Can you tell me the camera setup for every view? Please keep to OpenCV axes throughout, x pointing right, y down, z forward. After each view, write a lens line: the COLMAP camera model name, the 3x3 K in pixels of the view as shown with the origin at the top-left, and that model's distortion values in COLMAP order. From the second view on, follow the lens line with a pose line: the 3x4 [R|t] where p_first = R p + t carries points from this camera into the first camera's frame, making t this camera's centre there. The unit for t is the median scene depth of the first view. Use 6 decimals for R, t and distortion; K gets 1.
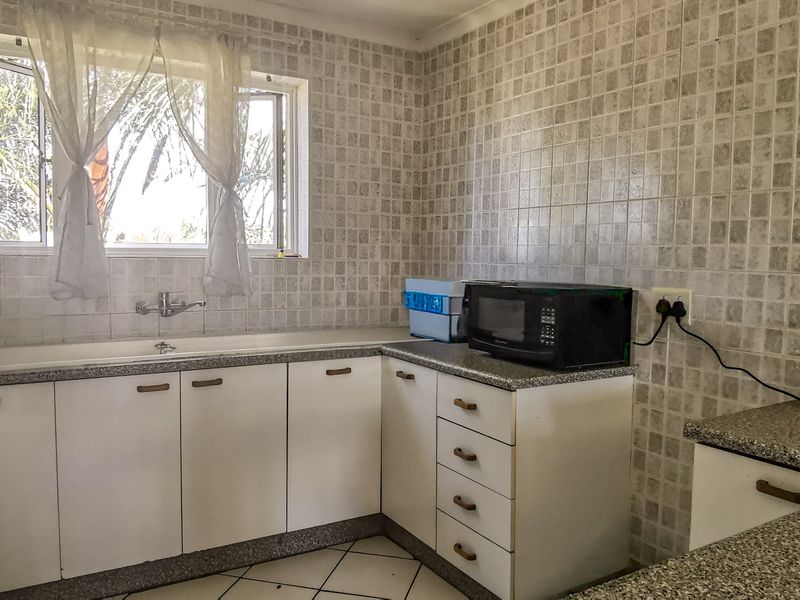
lens RADIAL K [[668.0, 0, 403.9], [0, 668.0, 298.6], [0, 0, 1]] dist [0.001839, -0.008136]
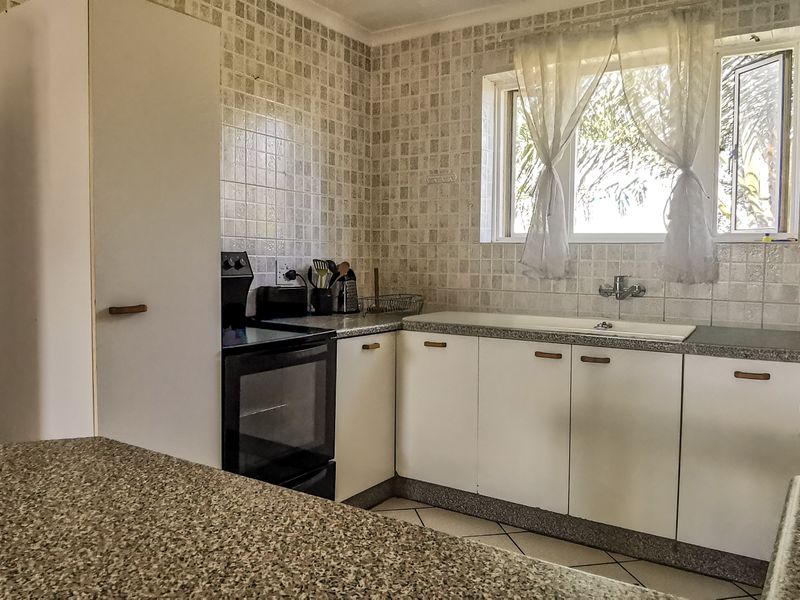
lens RADIAL K [[668.0, 0, 403.9], [0, 668.0, 298.6], [0, 0, 1]] dist [0.001839, -0.008136]
pose [[0.434497, 0.048623, -0.899360, 0.467796], [-0.066551, 0.997545, 0.021779, 0.026708], [0.898211, 0.050391, 0.436667, 0.254554]]
